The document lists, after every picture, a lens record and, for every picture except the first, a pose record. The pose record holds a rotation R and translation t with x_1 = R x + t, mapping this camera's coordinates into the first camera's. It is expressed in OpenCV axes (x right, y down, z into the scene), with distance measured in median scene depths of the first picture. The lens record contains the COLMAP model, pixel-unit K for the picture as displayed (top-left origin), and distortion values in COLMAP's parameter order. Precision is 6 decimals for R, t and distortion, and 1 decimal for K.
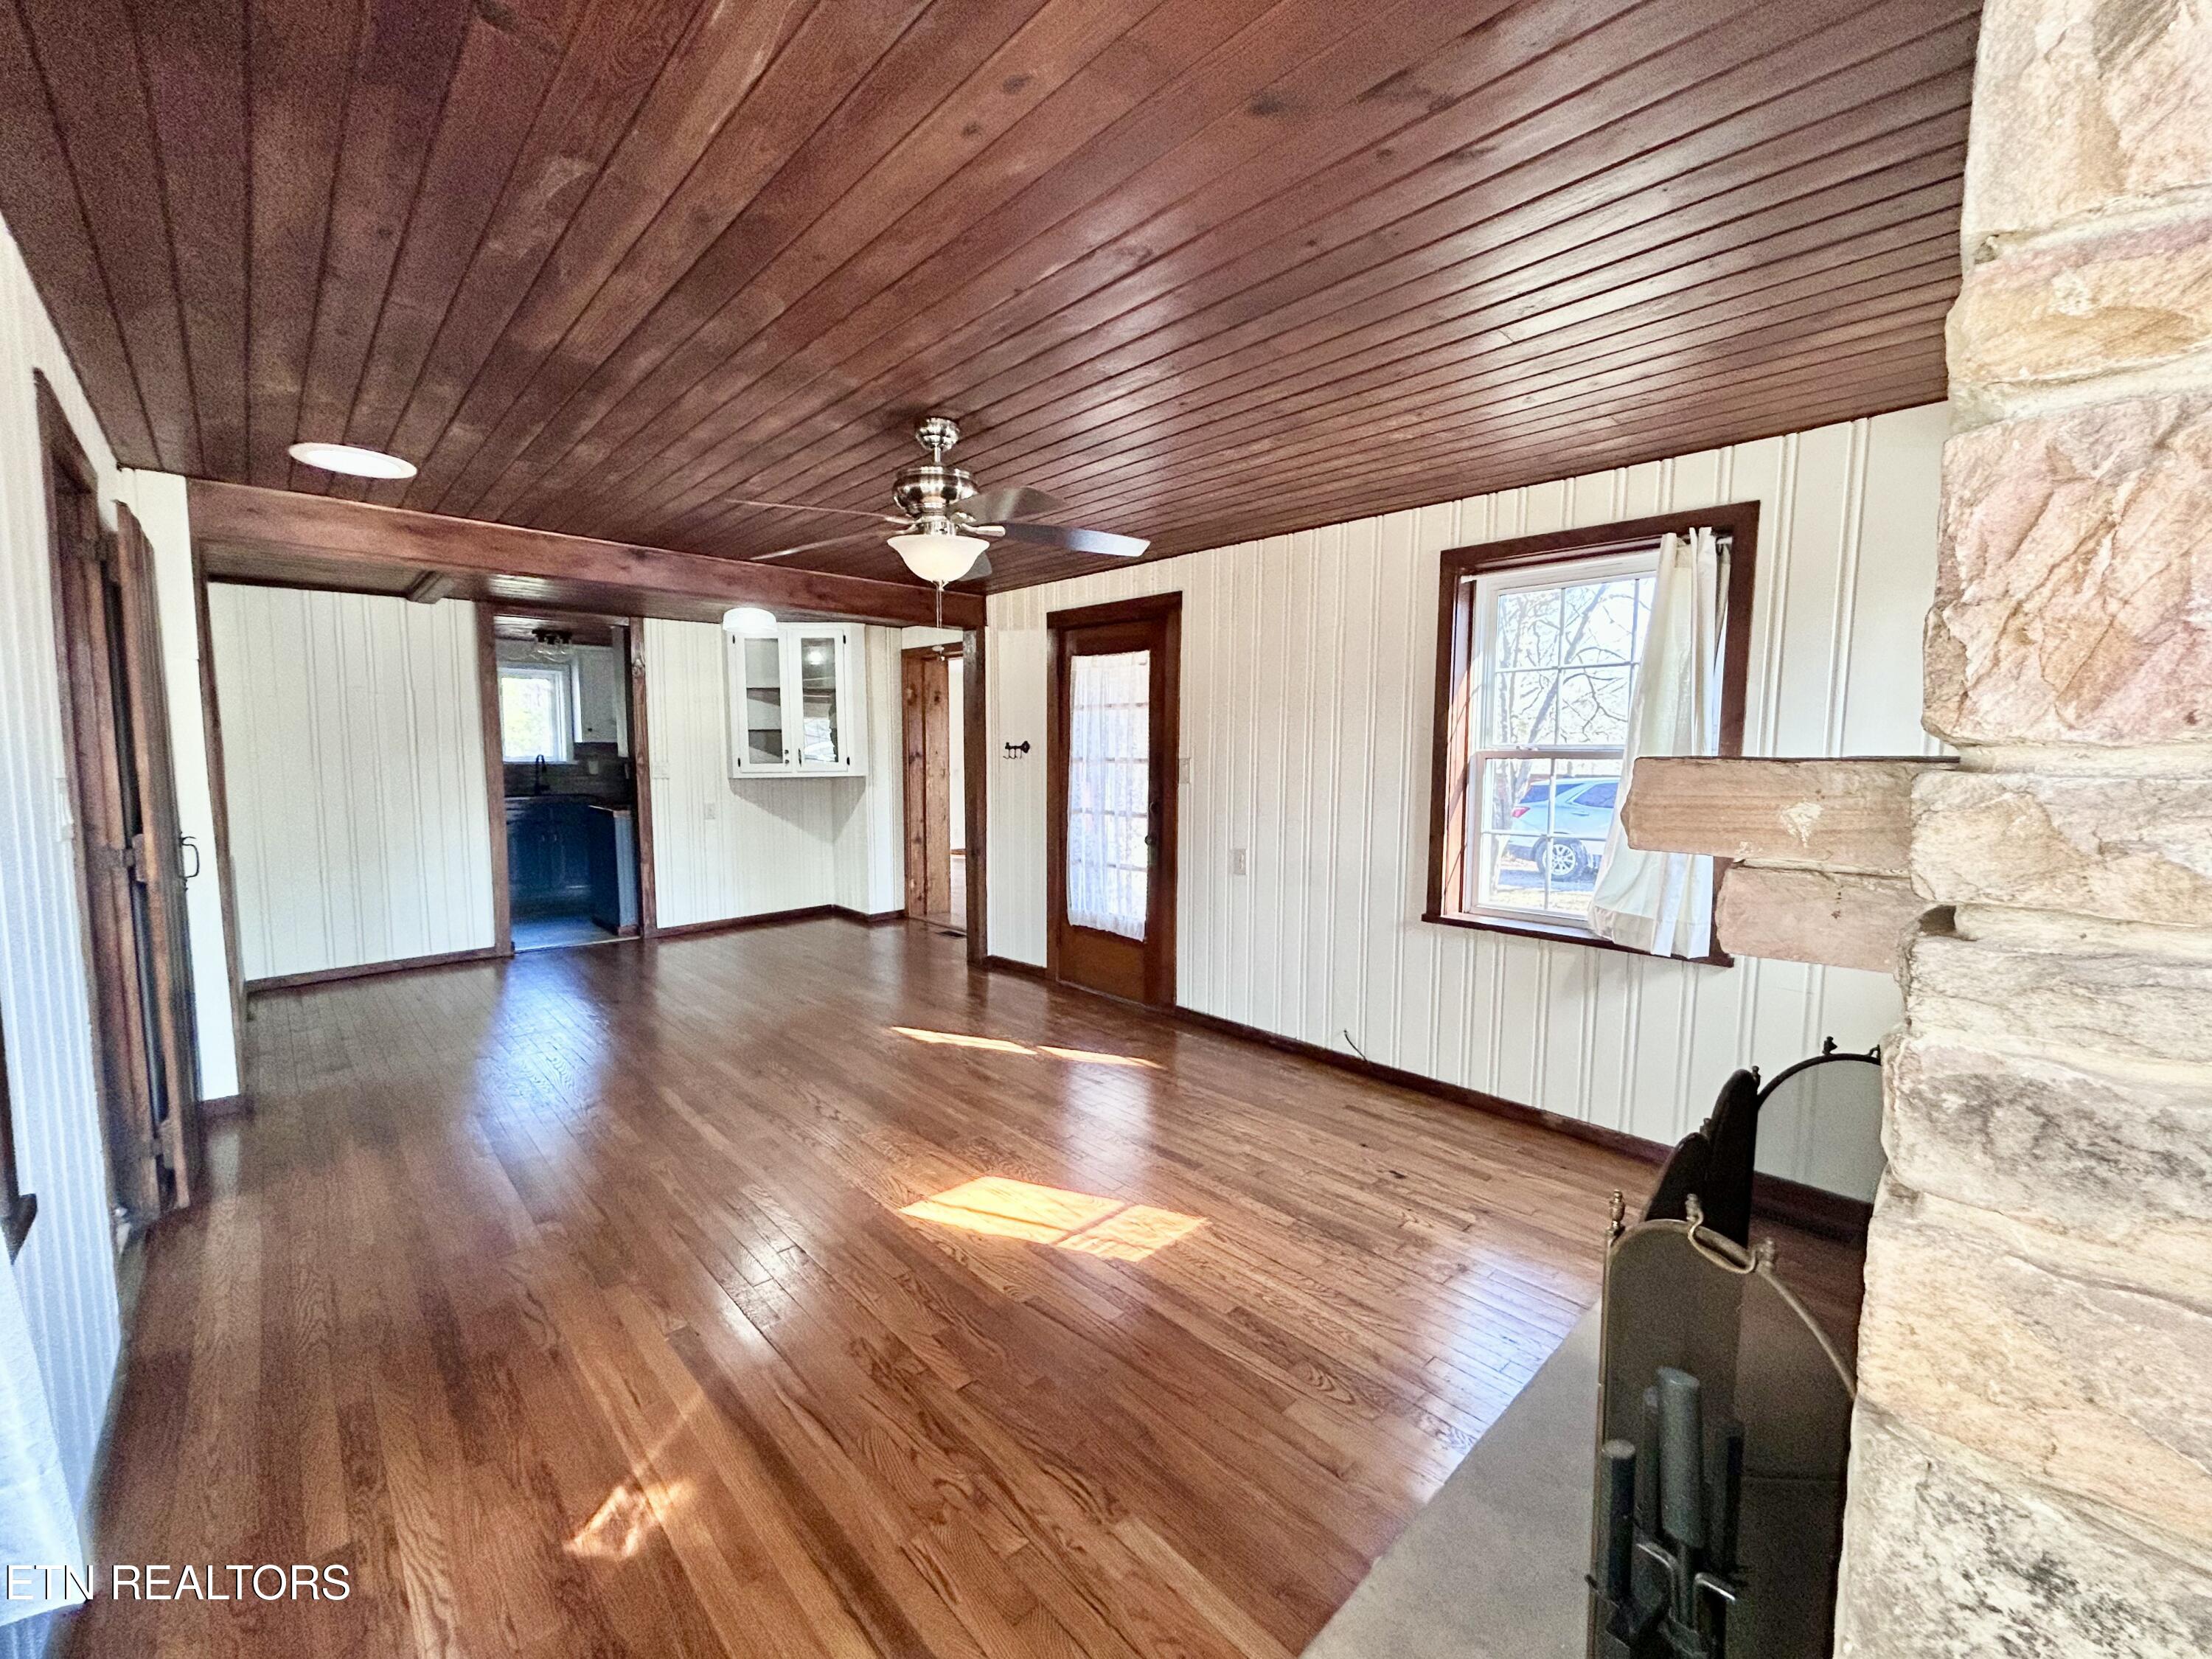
lens RADIAL K [[893.0, 0, 1101.1], [0, 893.0, 828.3], [0, 0, 1]] dist [-0.002092, 0.000468]
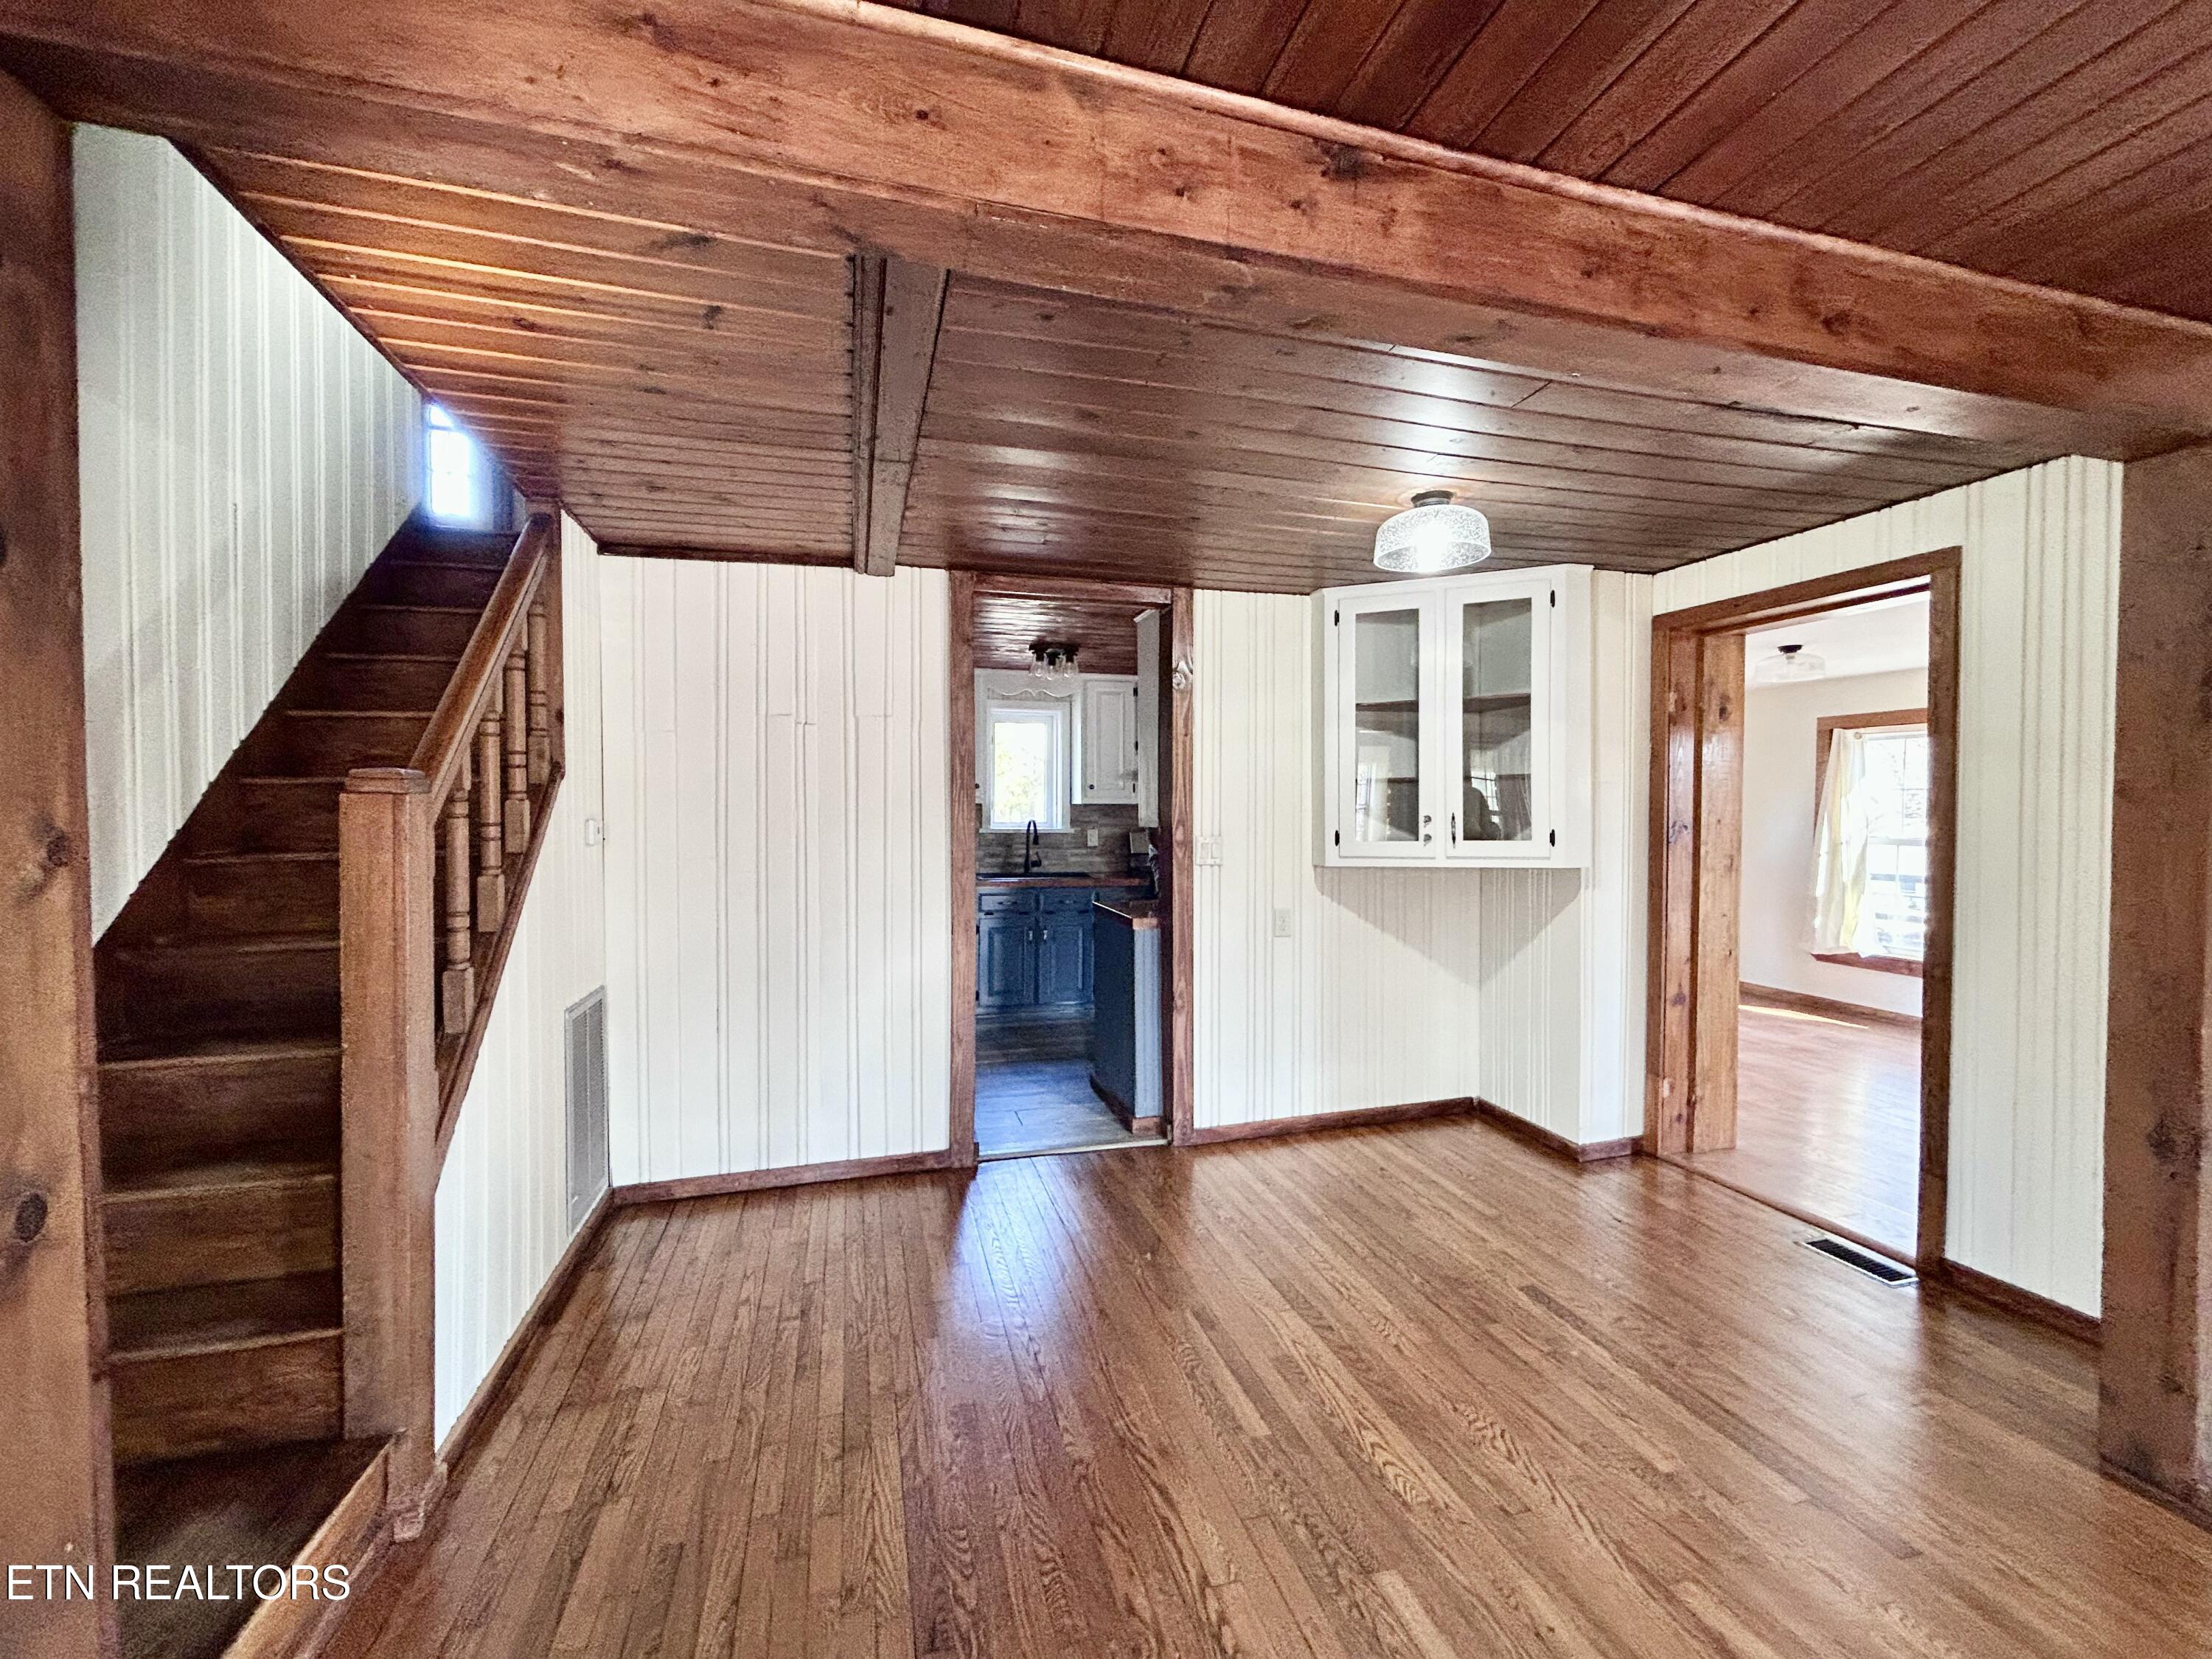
lens RADIAL K [[893.0, 0, 1102.0], [0, 893.0, 828.3], [0, 0, 1]] dist [-0.002092, 0.000468]
pose [[0.885327, 0.008693, -0.464888, -0.294997], [-0.039586, 0.997604, -0.056732, -0.045402], [0.463281, 0.068630, 0.883550, 0.472154]]
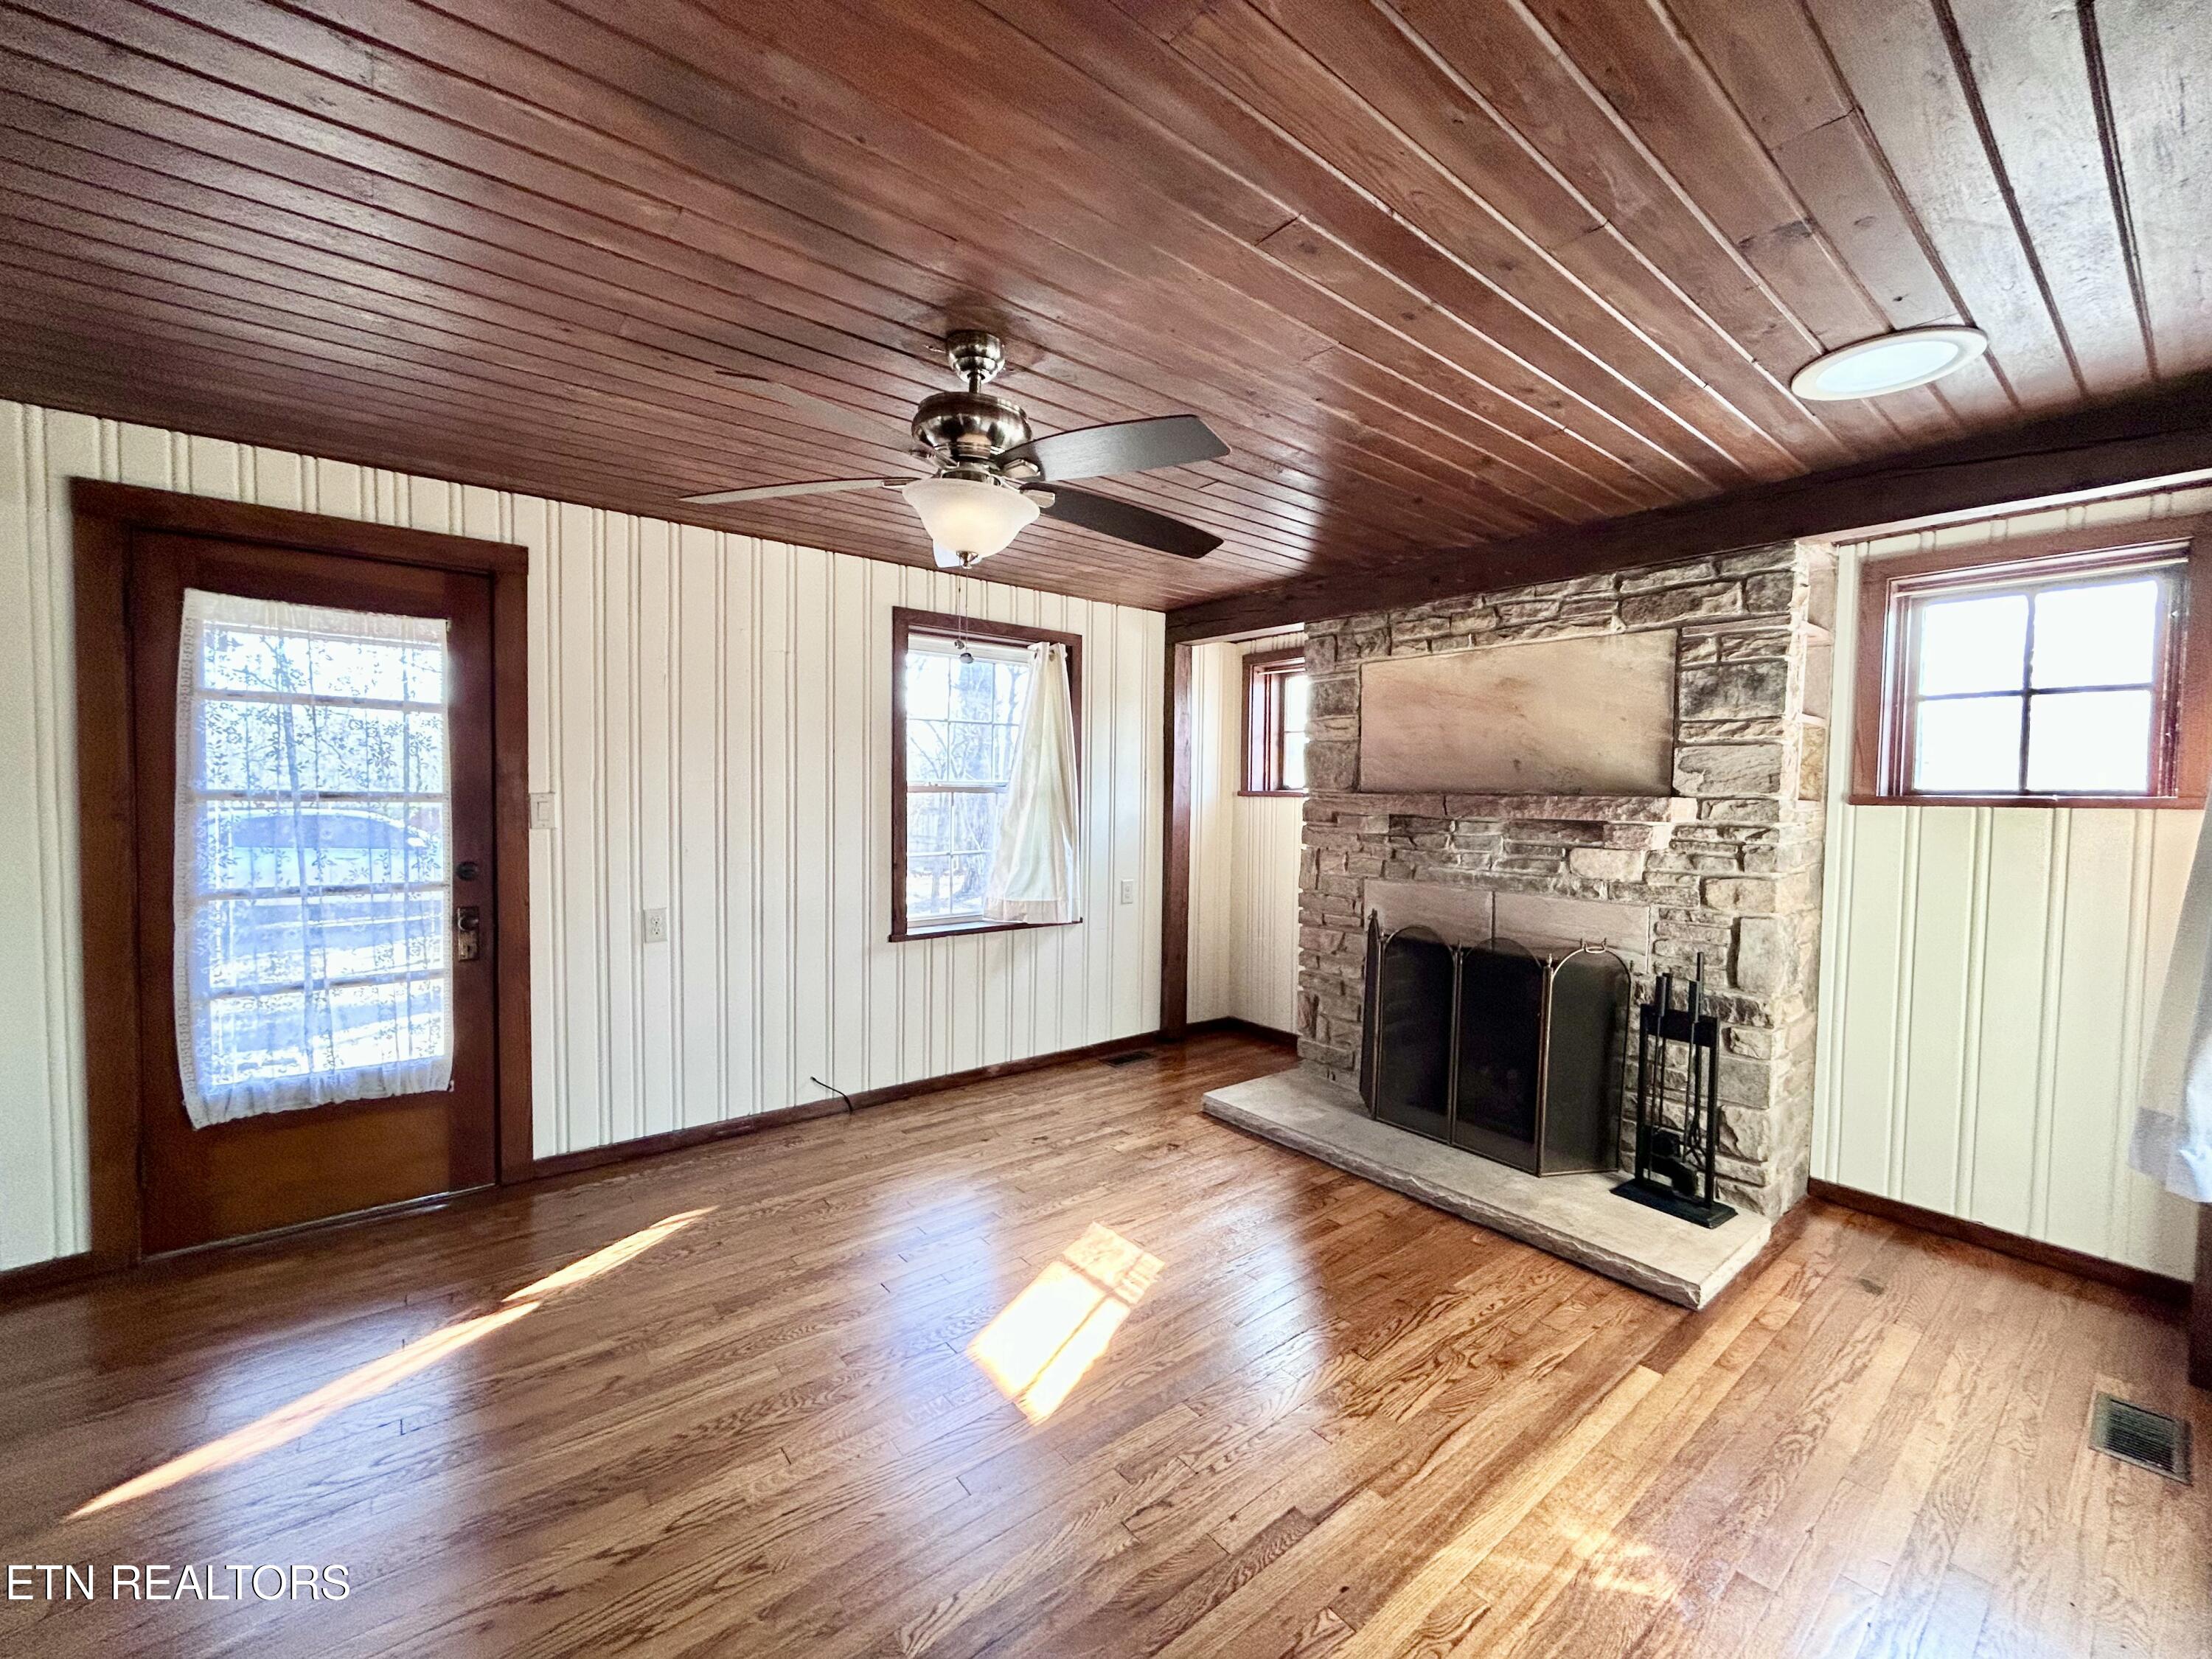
lens RADIAL K [[893.0, 0, 1099.3], [0, 893.0, 828.2], [0, 0, 1]] dist [-0.002092, 0.000468]
pose [[0.085928, -0.044898, 0.995289, -0.382364], [0.076714, 0.996316, 0.038321, -0.031355], [-0.993343, 0.073060, 0.089056, 0.356334]]
